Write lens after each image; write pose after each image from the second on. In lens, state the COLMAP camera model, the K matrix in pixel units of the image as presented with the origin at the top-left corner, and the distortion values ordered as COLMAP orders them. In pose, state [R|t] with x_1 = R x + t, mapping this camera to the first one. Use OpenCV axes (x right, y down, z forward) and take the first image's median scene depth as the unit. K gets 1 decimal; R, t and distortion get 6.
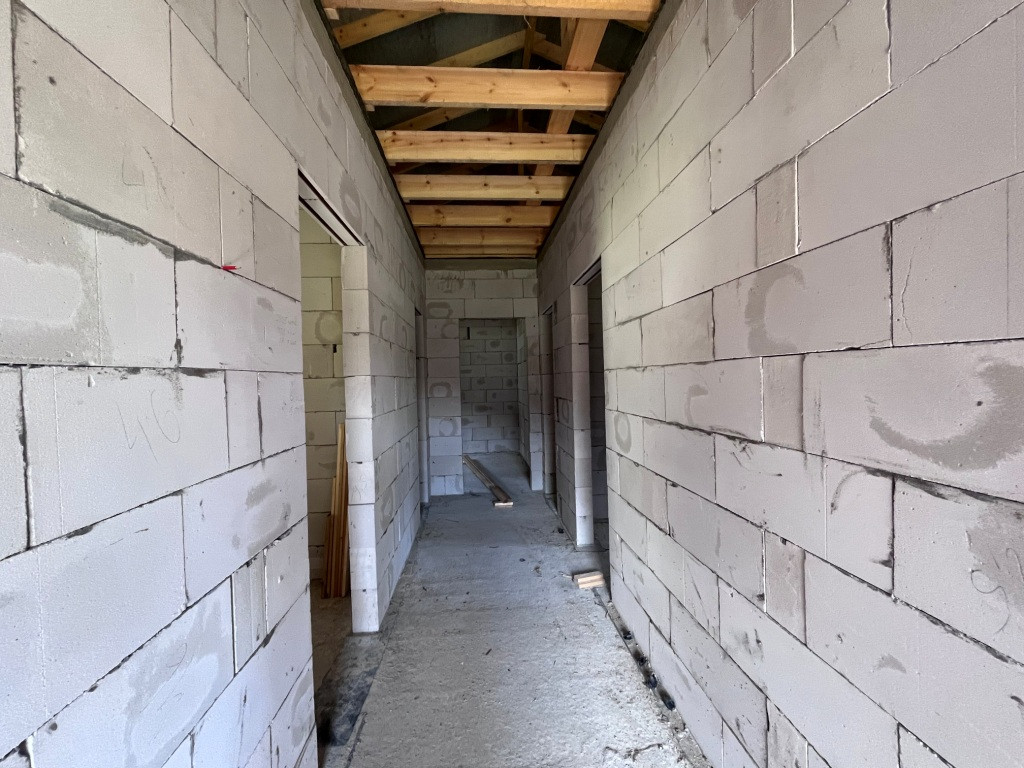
lens RADIAL K [[414.9, 0, 509.3], [0, 414.9, 385.5], [0, 0, 1]] dist [-0.004427, -0.000110]
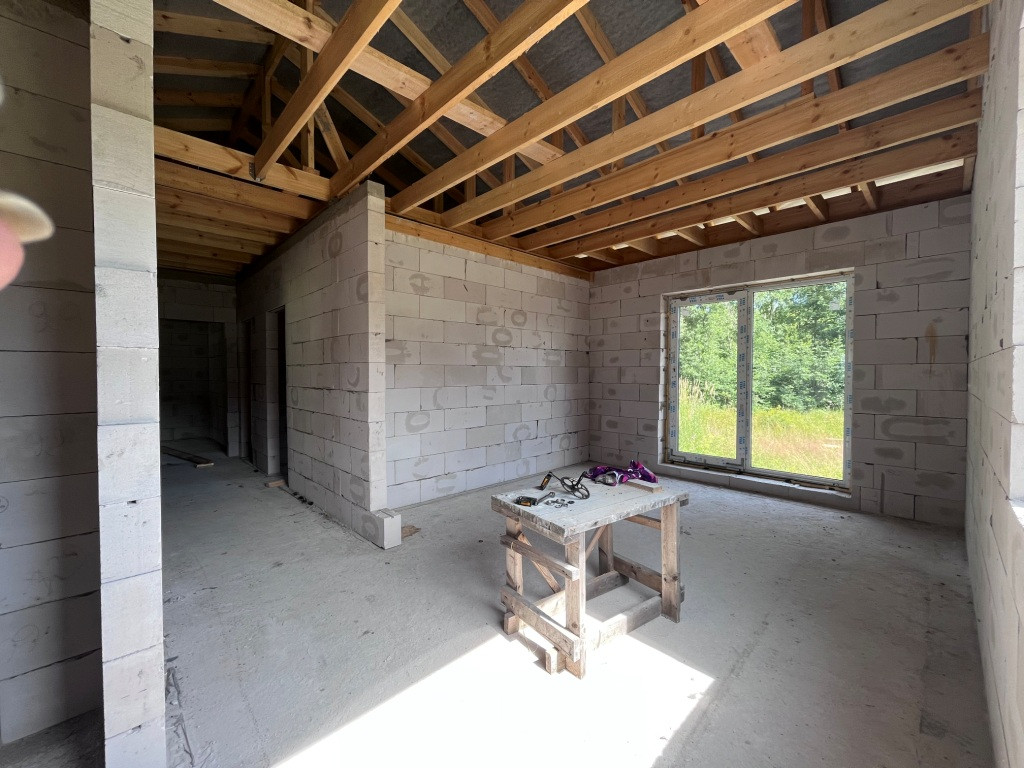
lens RADIAL K [[414.9, 0, 508.7], [0, 414.9, 384.1], [0, 0, 1]] dist [-0.004427, -0.000110]
pose [[0.774700, 0.010472, 0.632242, -0.122336], [-0.010692, 0.999937, -0.003461, 0.029191], [-0.632239, -0.004079, 0.774763, -0.762635]]
